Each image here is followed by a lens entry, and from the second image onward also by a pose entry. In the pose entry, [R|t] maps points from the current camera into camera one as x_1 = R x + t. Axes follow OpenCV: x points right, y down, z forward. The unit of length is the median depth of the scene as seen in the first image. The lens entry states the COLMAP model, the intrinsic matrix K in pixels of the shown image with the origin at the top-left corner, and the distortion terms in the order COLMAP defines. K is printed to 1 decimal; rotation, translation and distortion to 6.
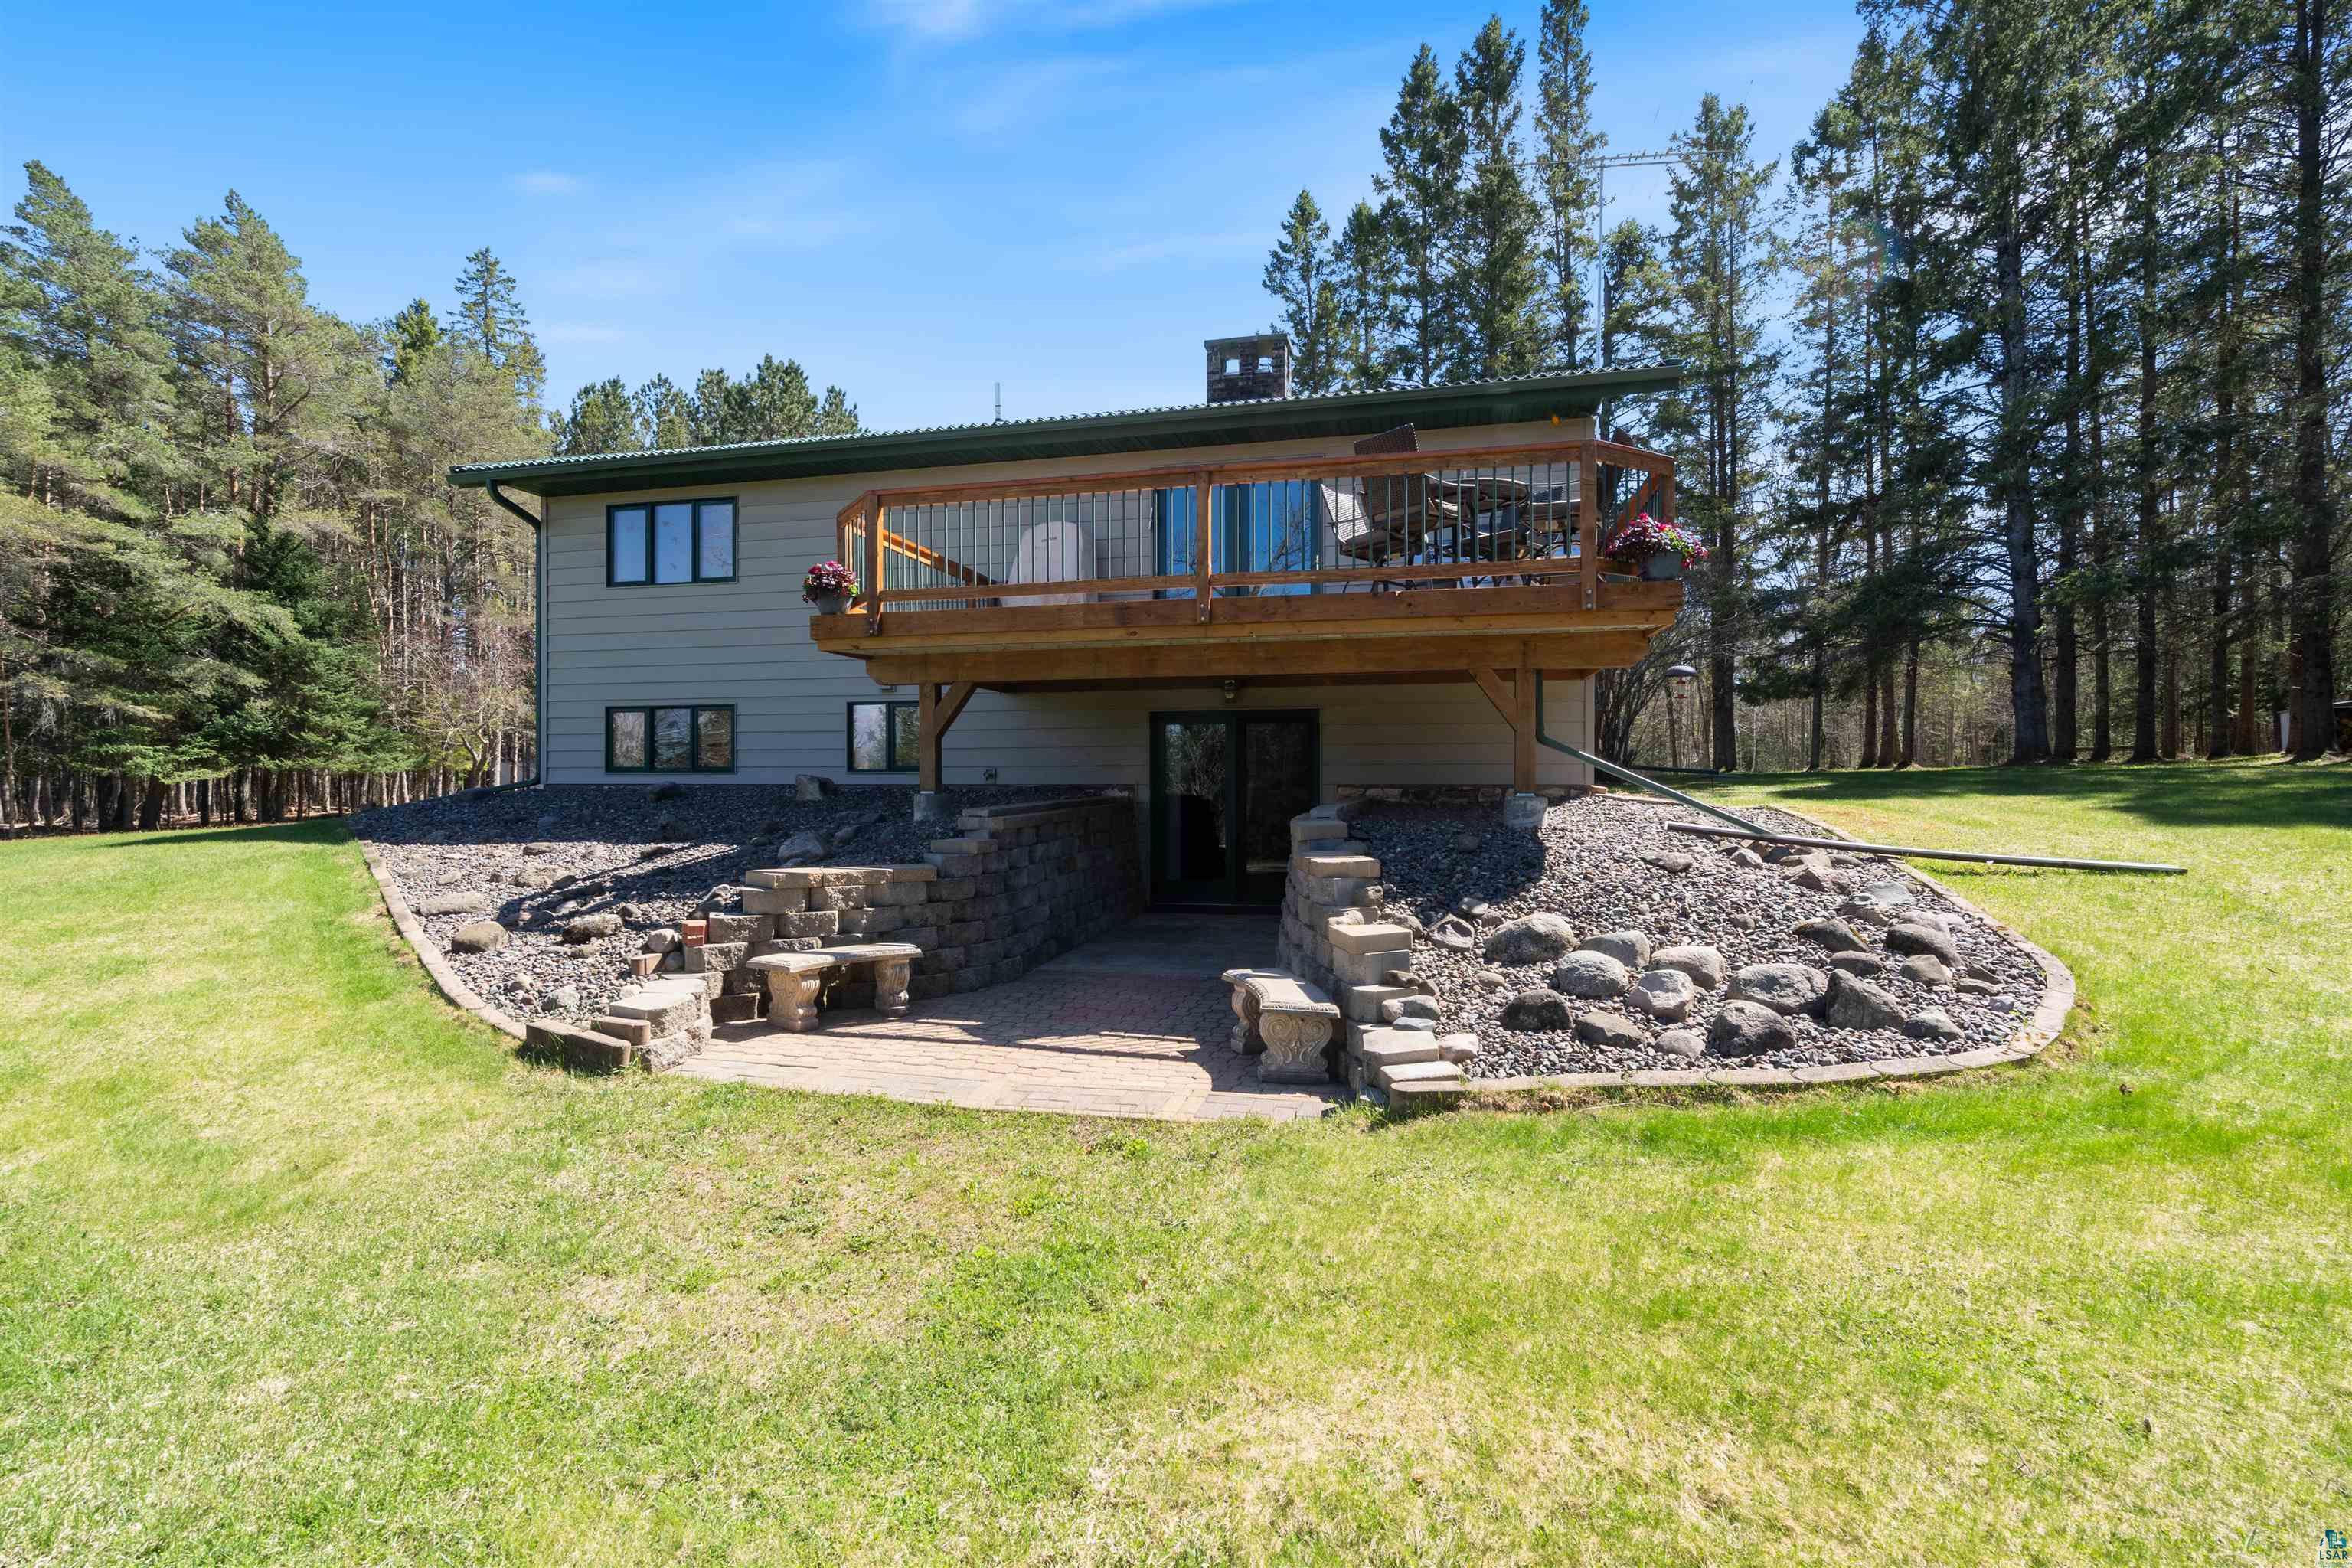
lens RADIAL K [[1086.7, 0, 1174.9], [0, 1086.7, 787.1], [0, 0, 1]] dist [0.000105, 0.002663]
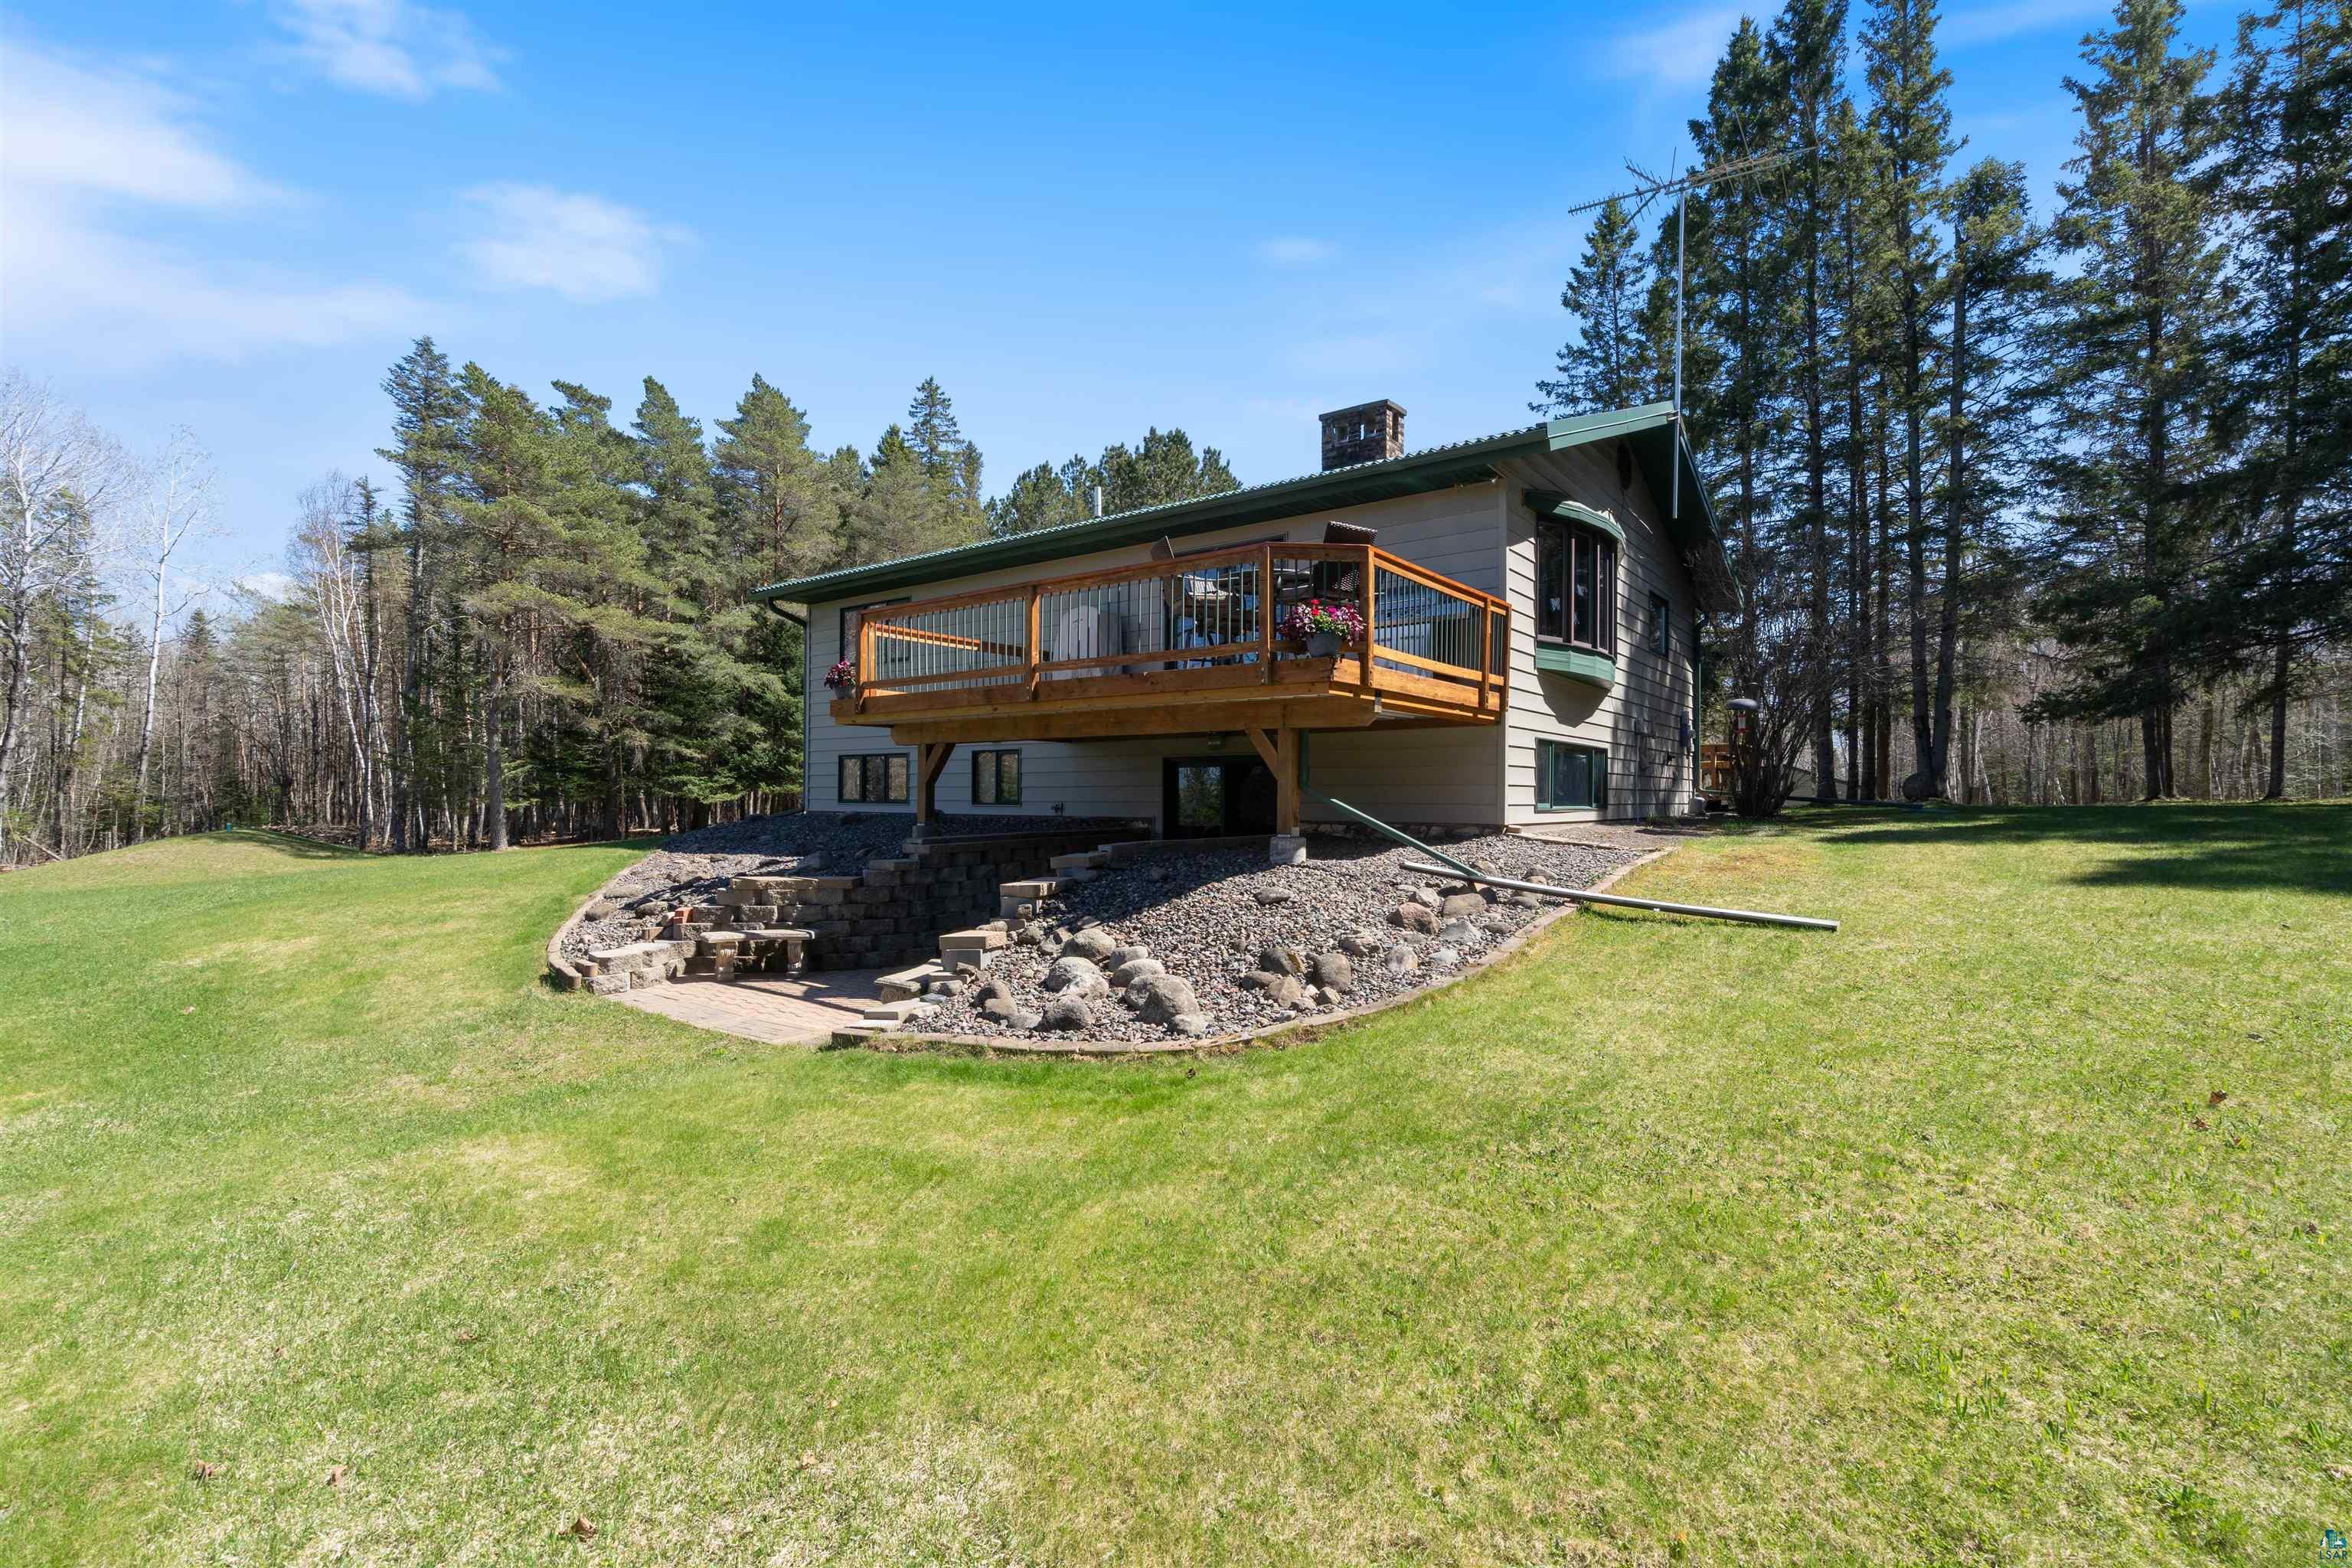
lens RADIAL K [[1086.7, 0, 1200.1], [0, 1086.7, 790.0], [0, 0, 1]] dist [0.000105, 0.002663]
pose [[0.918064, 0.002607, -0.396424, 0.216975], [-0.008115, 0.999892, -0.012218, -0.008449], [0.396349, 0.014433, 0.917986, -0.036924]]
